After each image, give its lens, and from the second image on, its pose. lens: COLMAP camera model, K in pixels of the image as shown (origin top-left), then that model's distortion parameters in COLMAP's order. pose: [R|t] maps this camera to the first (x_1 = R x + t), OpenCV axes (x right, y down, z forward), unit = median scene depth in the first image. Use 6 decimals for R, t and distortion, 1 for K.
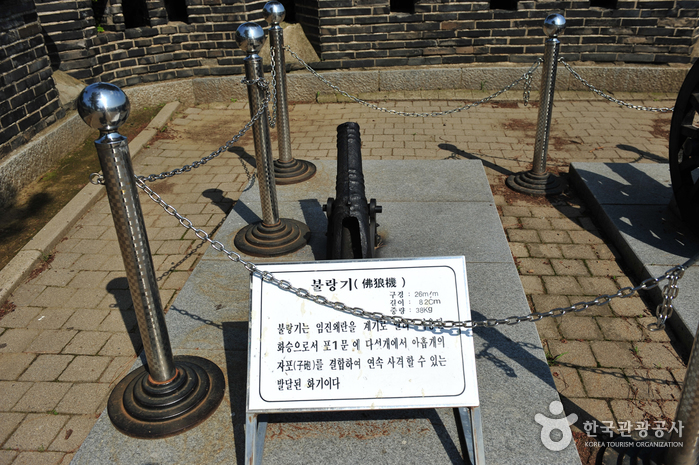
lens RADIAL K [[575.1, 0, 348.5], [0, 575.1, 230.1], [0, 0, 1]] dist [-0.007356, -0.012980]
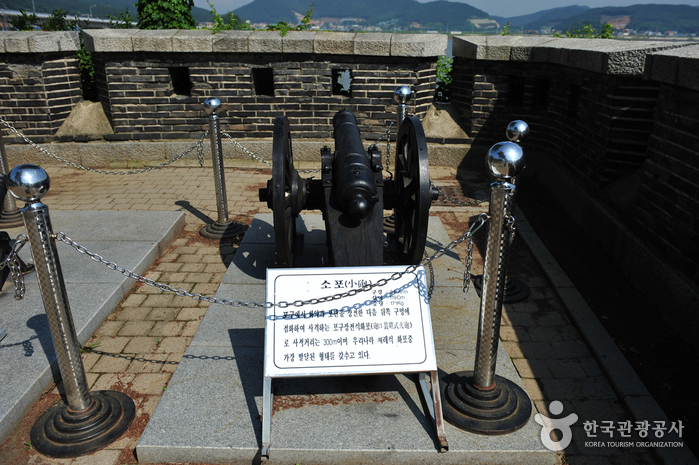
lens RADIAL K [[546.5, 0, 348.6], [0, 546.5, 230.6], [0, 0, 1]] dist [-0.026508, -0.000102]
pose [[0.994556, 0.007389, 0.103943, 0.324435], [0.005883, 0.991911, -0.126803, 0.047825], [-0.104039, 0.126724, 0.986467, -0.123436]]
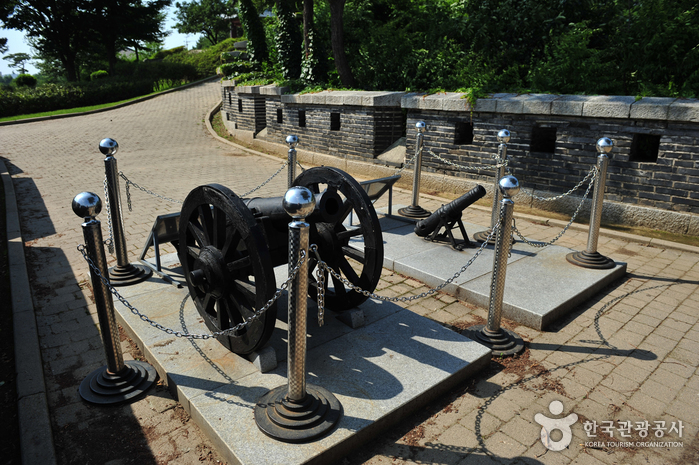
lens RADIAL K [[475.3, 0, 351.1], [0, 475.3, 232.1], [0, 0, 1]] dist [-0.058767, -0.001909]
pose [[-0.695435, 0.238042, -0.678016, 0.677980], [-0.315802, 0.746295, 0.585930, -0.416701], [0.645476, 0.621595, -0.443825, 0.746178]]
